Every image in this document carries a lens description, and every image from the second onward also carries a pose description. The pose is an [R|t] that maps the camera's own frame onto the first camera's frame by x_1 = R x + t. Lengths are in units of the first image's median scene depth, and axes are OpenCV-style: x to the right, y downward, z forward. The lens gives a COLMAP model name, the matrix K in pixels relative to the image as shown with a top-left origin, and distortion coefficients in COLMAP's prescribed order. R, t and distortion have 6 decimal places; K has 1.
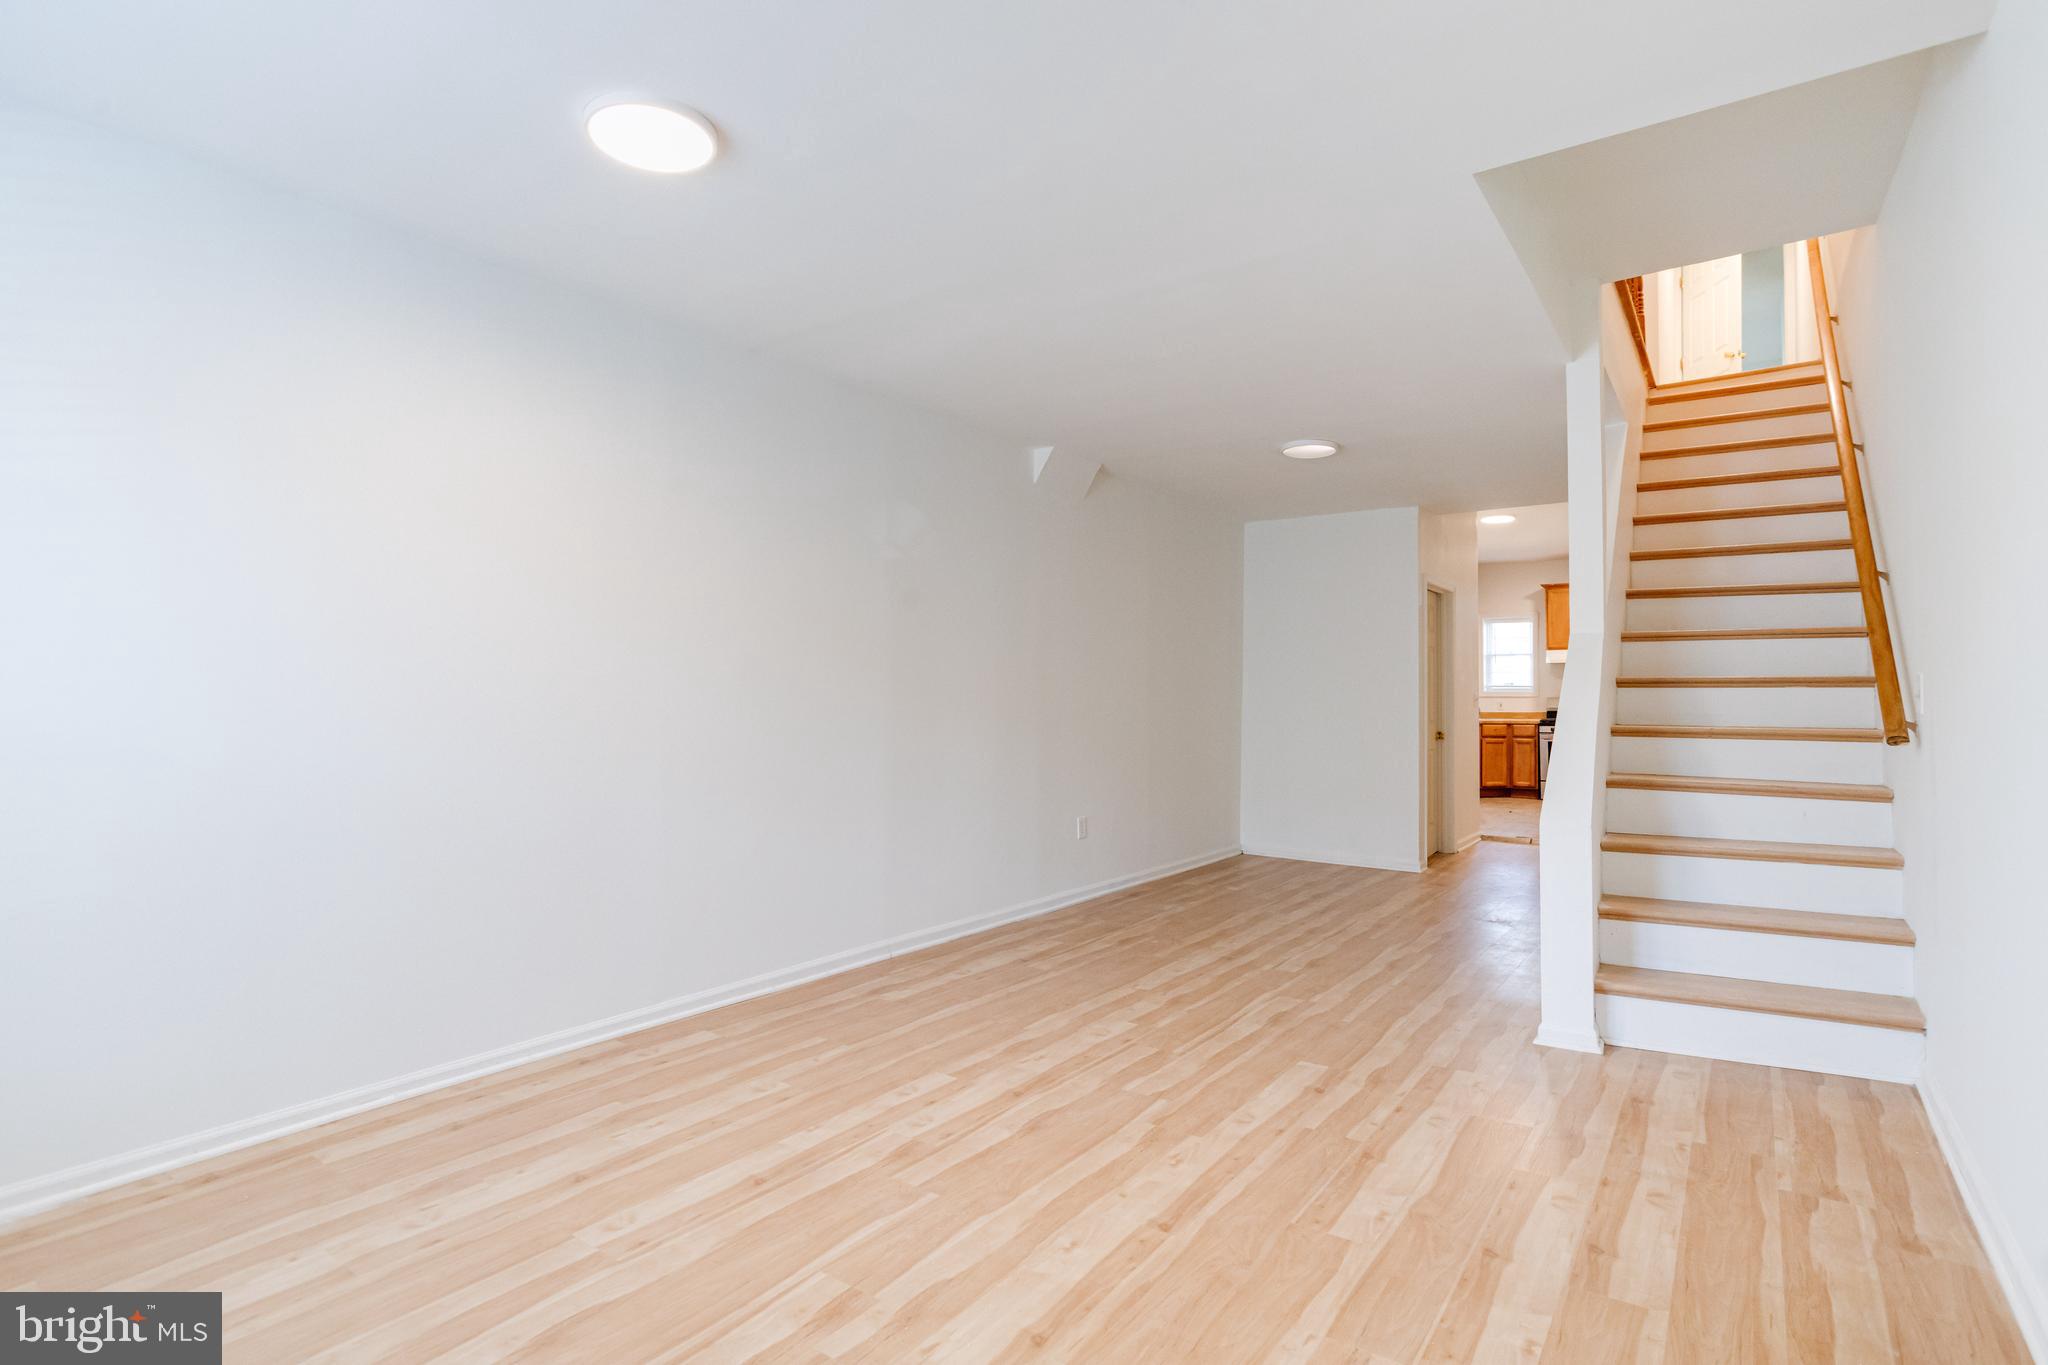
lens RADIAL K [[1024.3, 0, 1051.2], [0, 1024.3, 664.1], [0, 0, 1]] dist [-0.041009, 0.020396]
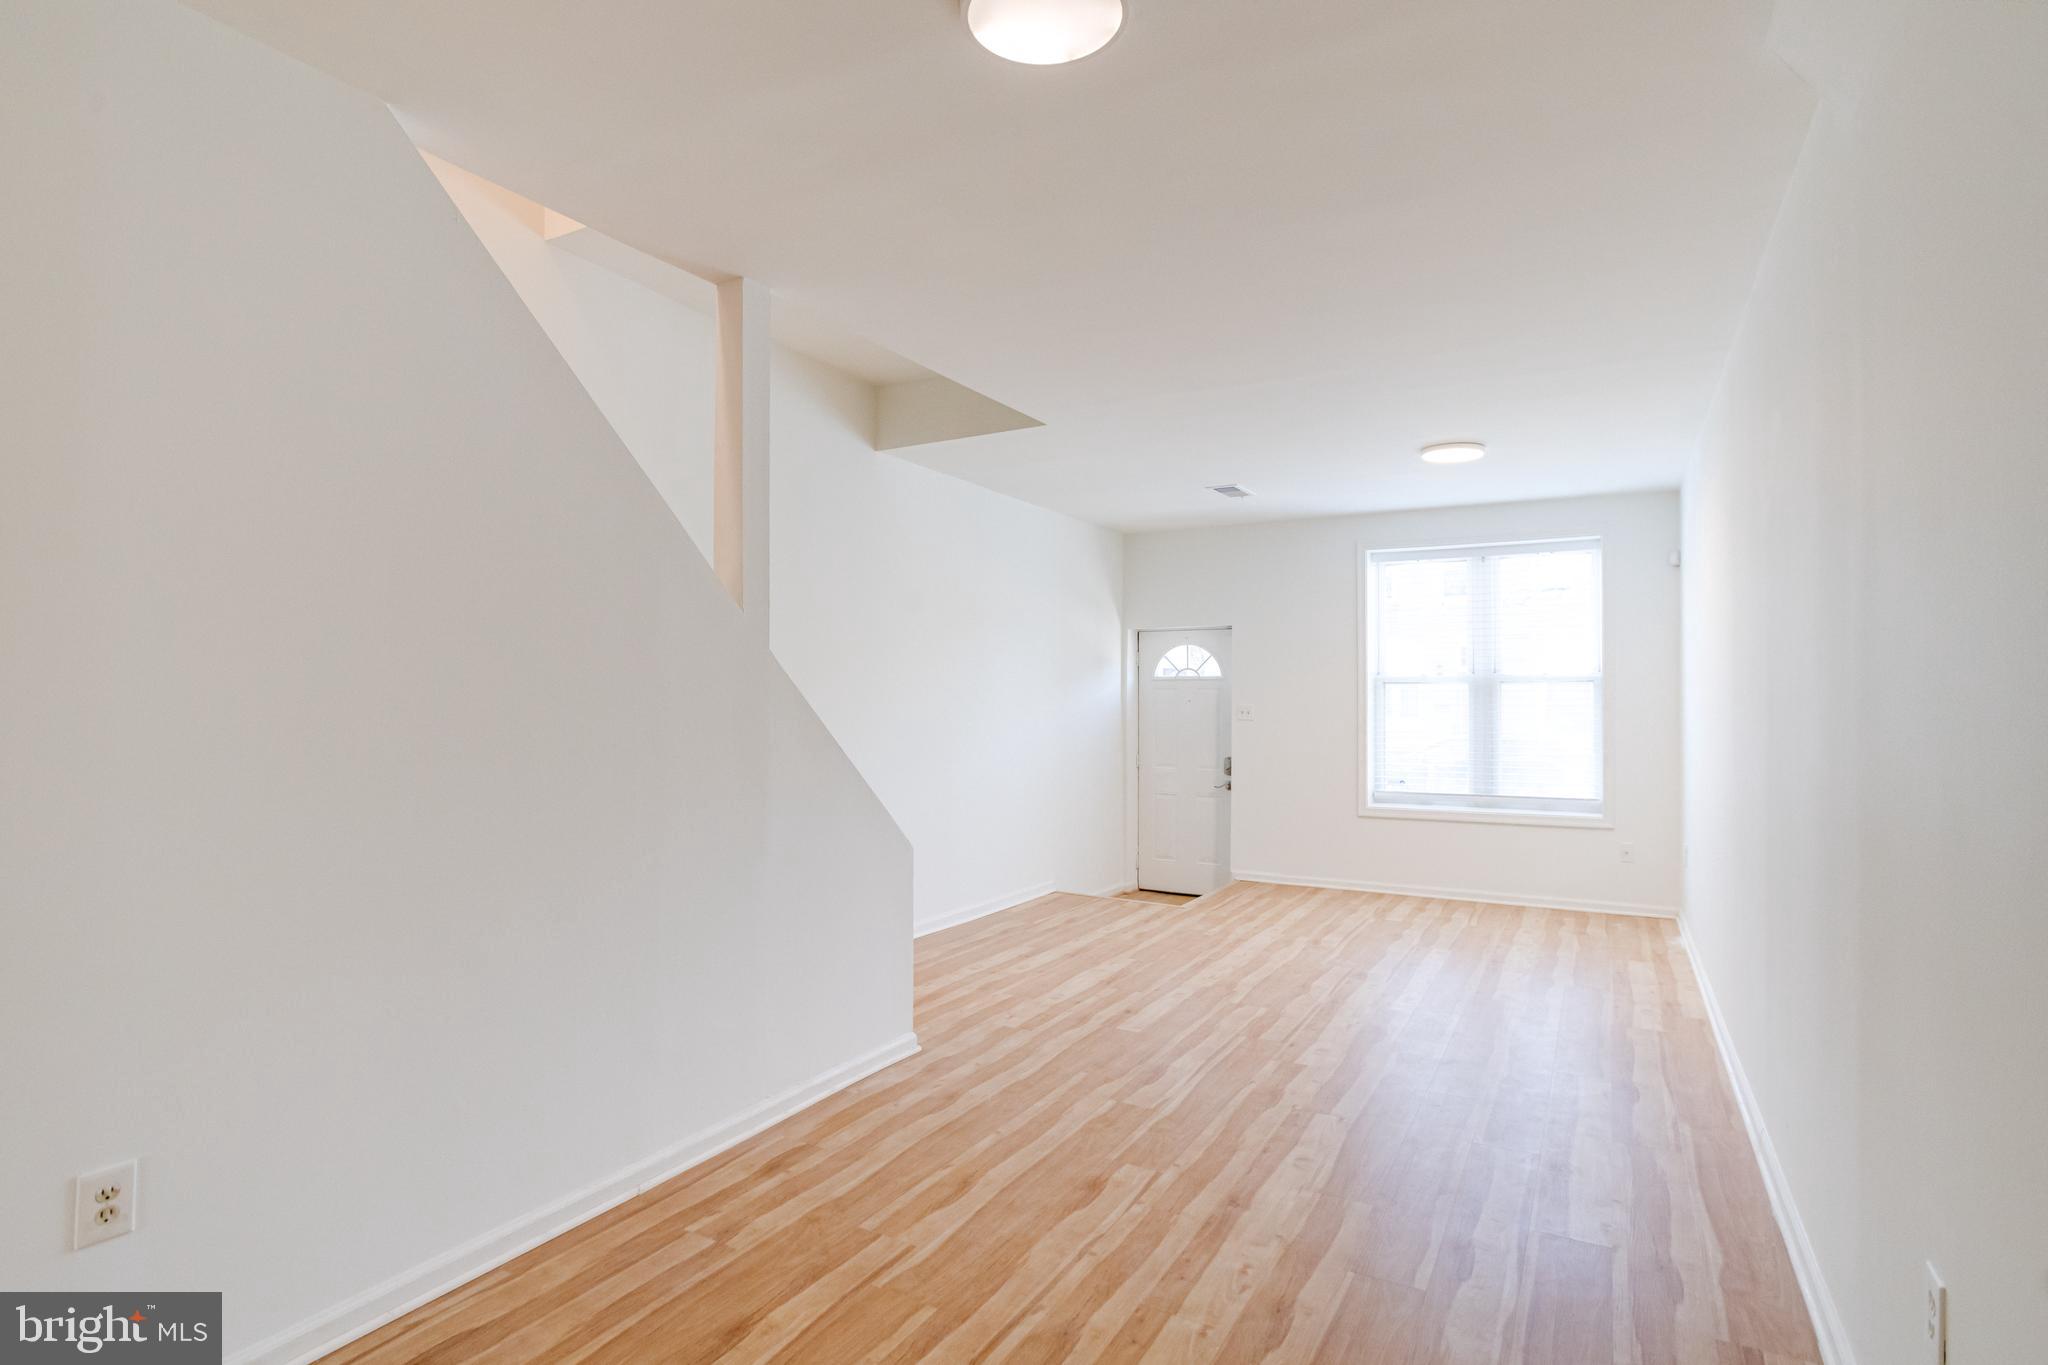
lens RADIAL K [[1024.3, 0, 1057.8], [0, 1024.3, 686.4], [0, 0, 1]] dist [-0.041009, 0.020396]
pose [[-0.993953, -0.007960, -0.109515, 0.442922], [-0.002783, 0.998875, -0.047346, 0.038632], [0.109768, -0.046755, -0.992857, 2.057741]]
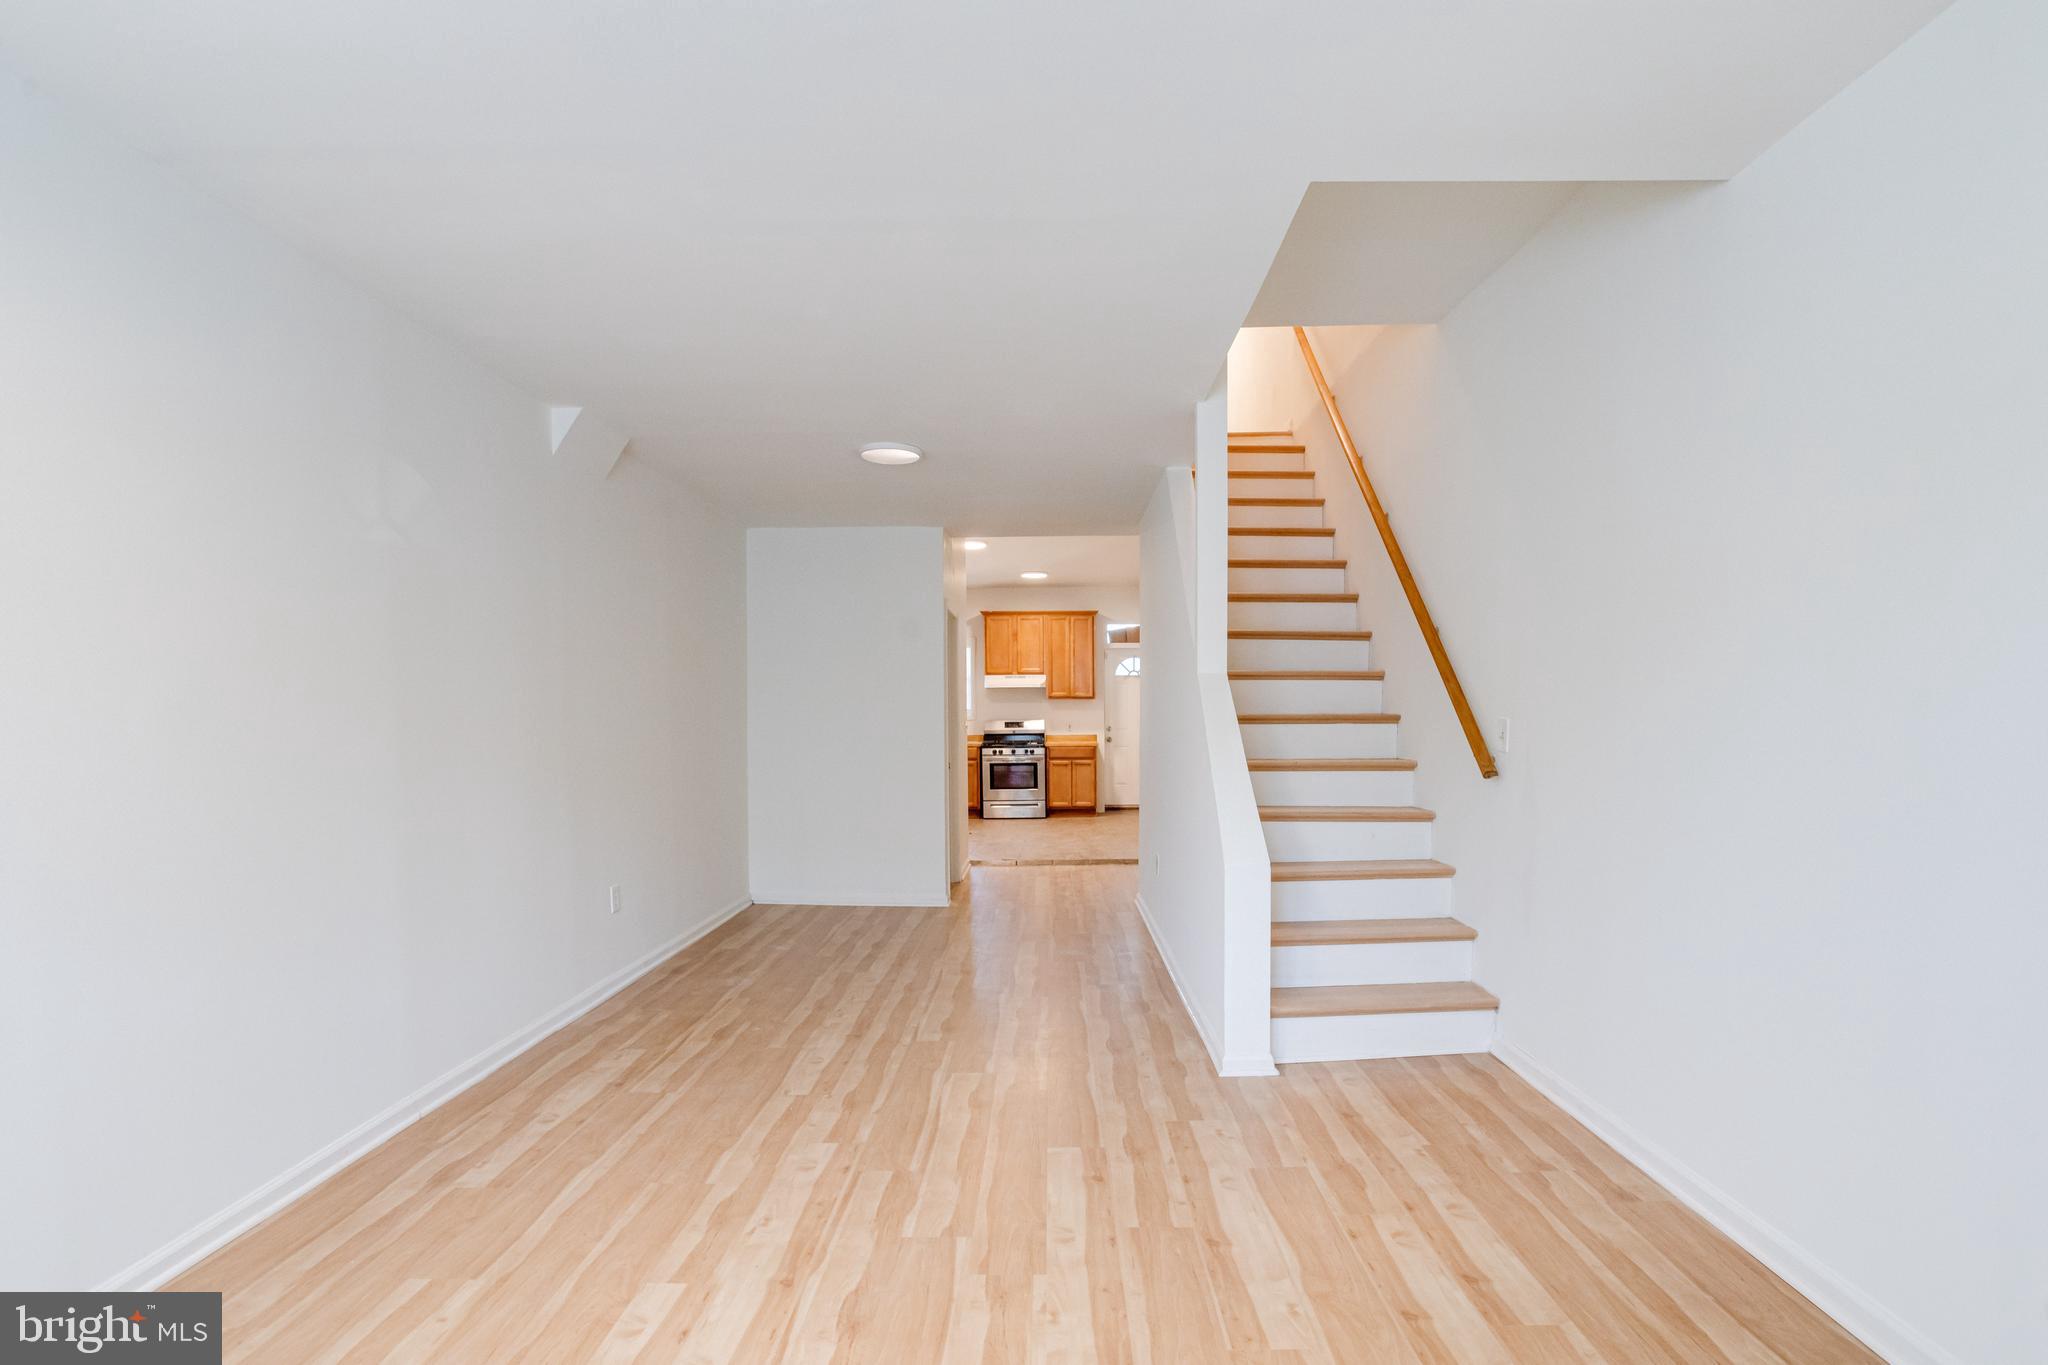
lens RADIAL K [[1048.8, 0, 1045.5], [0, 1048.8, 781.7], [0, 0, 1]] dist [-0.036914, 0.010276]
pose [[0.823518, -0.043455, 0.565623, -0.253574], [-0.011810, 0.995533, 0.093678, -0.021746], [-0.567167, -0.083825, 0.819326, 0.244687]]
